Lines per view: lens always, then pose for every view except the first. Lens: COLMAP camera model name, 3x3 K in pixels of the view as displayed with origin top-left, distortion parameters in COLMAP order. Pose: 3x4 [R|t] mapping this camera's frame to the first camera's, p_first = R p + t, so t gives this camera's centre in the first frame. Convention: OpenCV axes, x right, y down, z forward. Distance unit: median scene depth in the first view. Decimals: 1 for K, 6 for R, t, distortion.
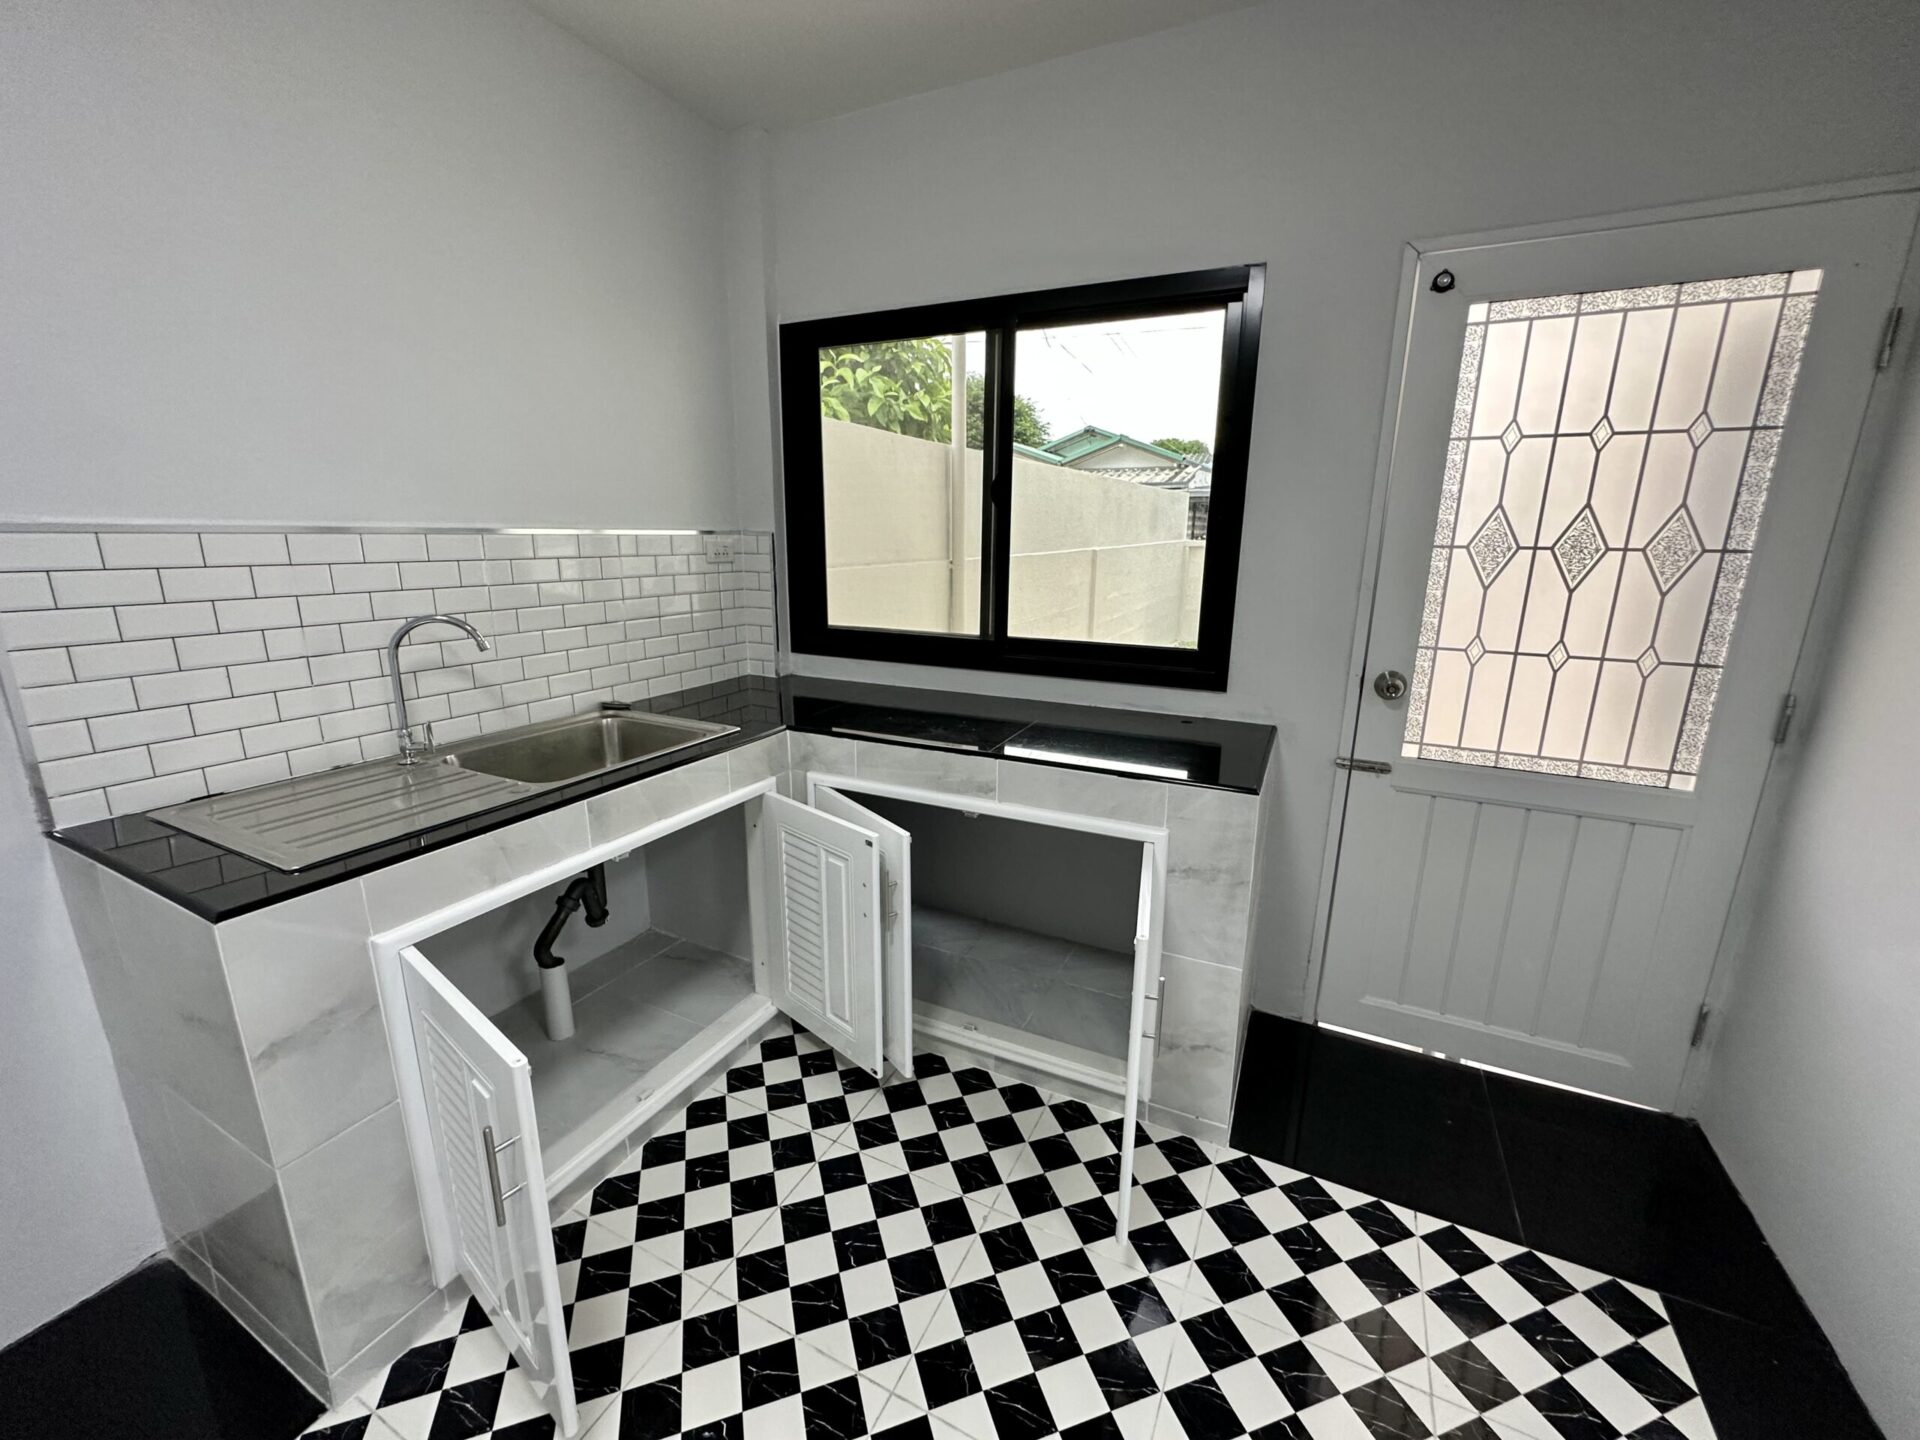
lens RADIAL K [[775.8, 0, 963.4], [0, 775.8, 722.6], [0, 0, 1]] dist [-0.001680, 0.000032]
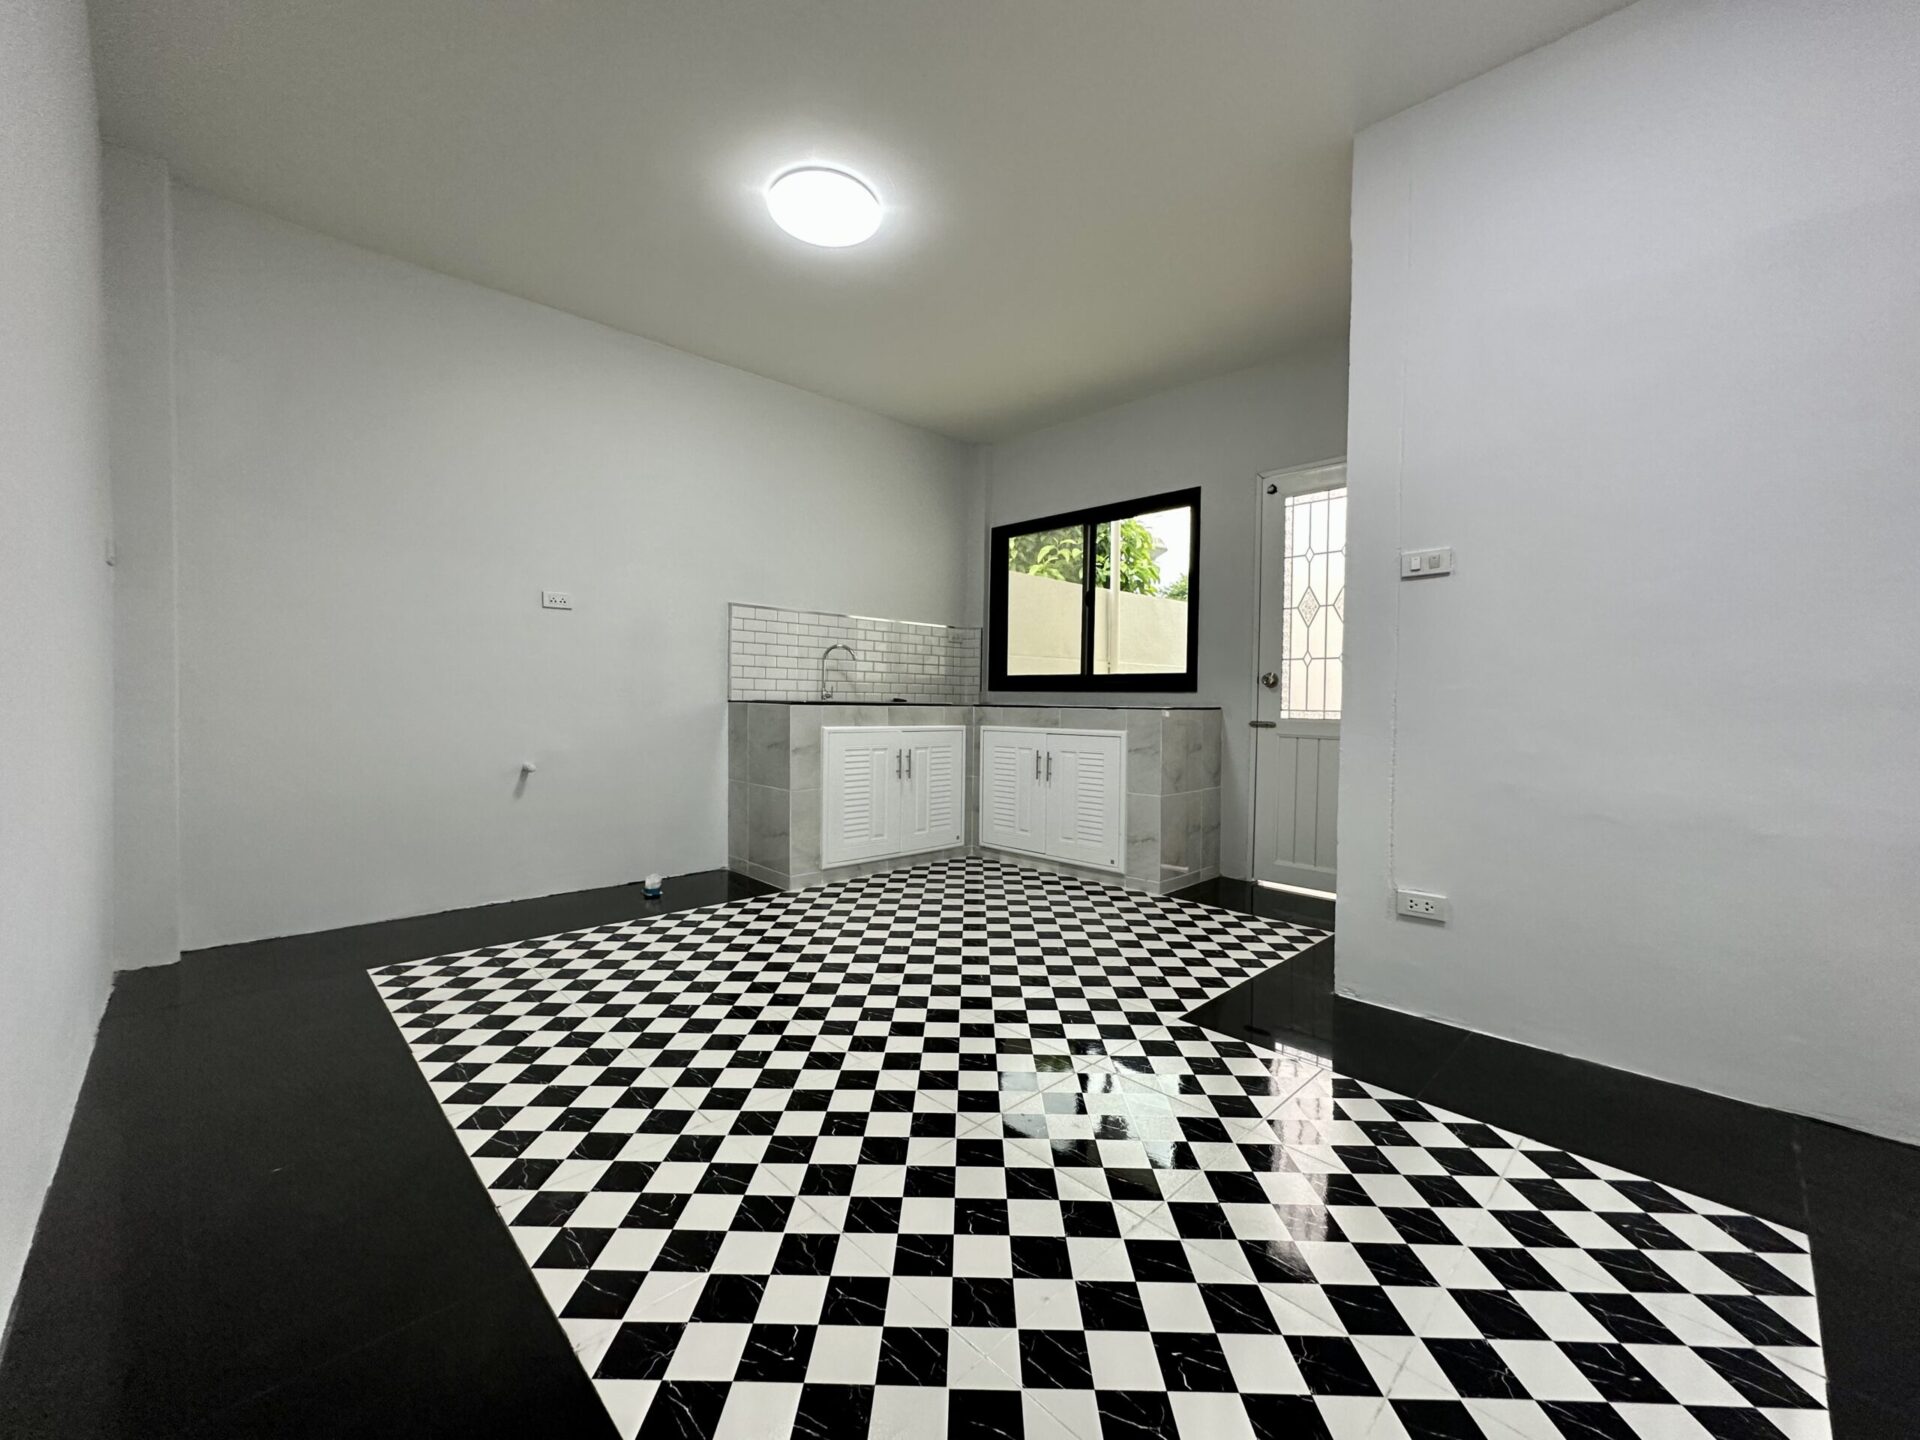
lens RADIAL K [[775.8, 0, 960.6], [0, 775.8, 724.5], [0, 0, 1]] dist [-0.001680, 0.000032]
pose [[0.944606, 0.012546, -0.327966, 0.406533], [-0.081413, 0.976994, -0.197114, 0.448500], [0.317948, 0.212896, 0.923896, -0.896120]]
